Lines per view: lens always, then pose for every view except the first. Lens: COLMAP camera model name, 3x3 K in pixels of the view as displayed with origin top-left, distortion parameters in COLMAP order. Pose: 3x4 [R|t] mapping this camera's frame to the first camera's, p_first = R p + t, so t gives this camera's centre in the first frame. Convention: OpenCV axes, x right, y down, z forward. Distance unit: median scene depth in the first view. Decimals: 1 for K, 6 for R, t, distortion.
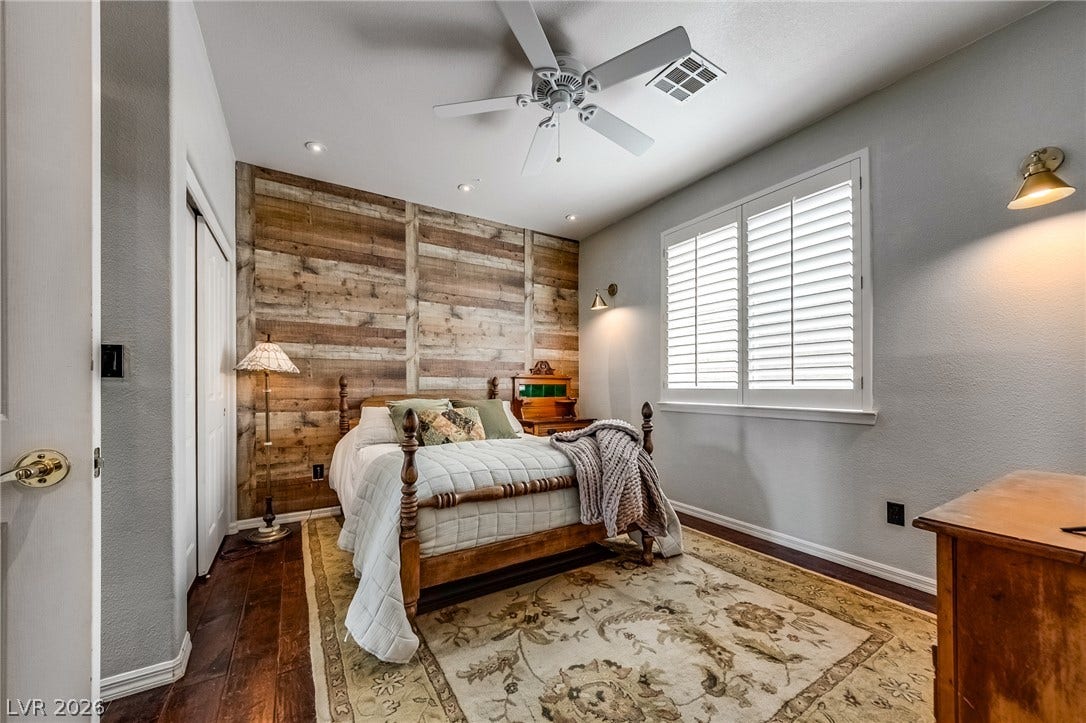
lens RADIAL K [[397.4, 0, 542.3], [0, 397.4, 380.6], [0, 0, 1]] dist [-0.000708, -0.000189]
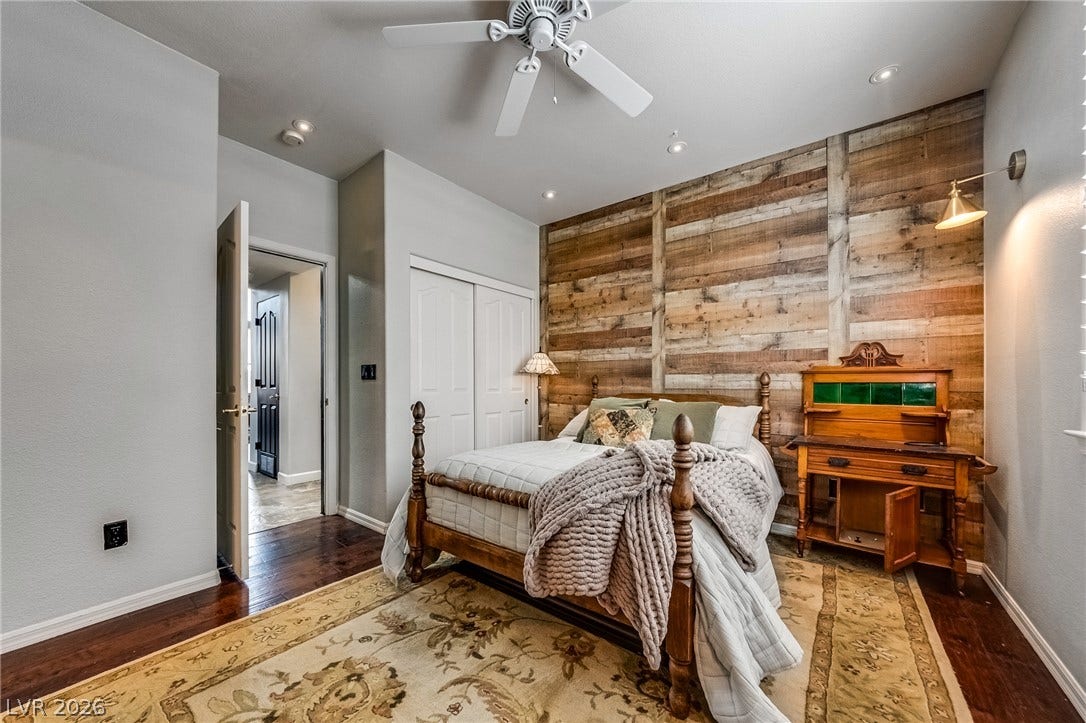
lens RADIAL K [[397.4, 0, 542.3], [0, 397.4, 380.6], [0, 0, 1]] dist [-0.000708, -0.000189]
pose [[0.346338, -0.006722, -0.938086, 0.461173], [0.010977, 0.999935, -0.003113, 0.004243], [0.938045, -0.009219, 0.346390, 0.411738]]
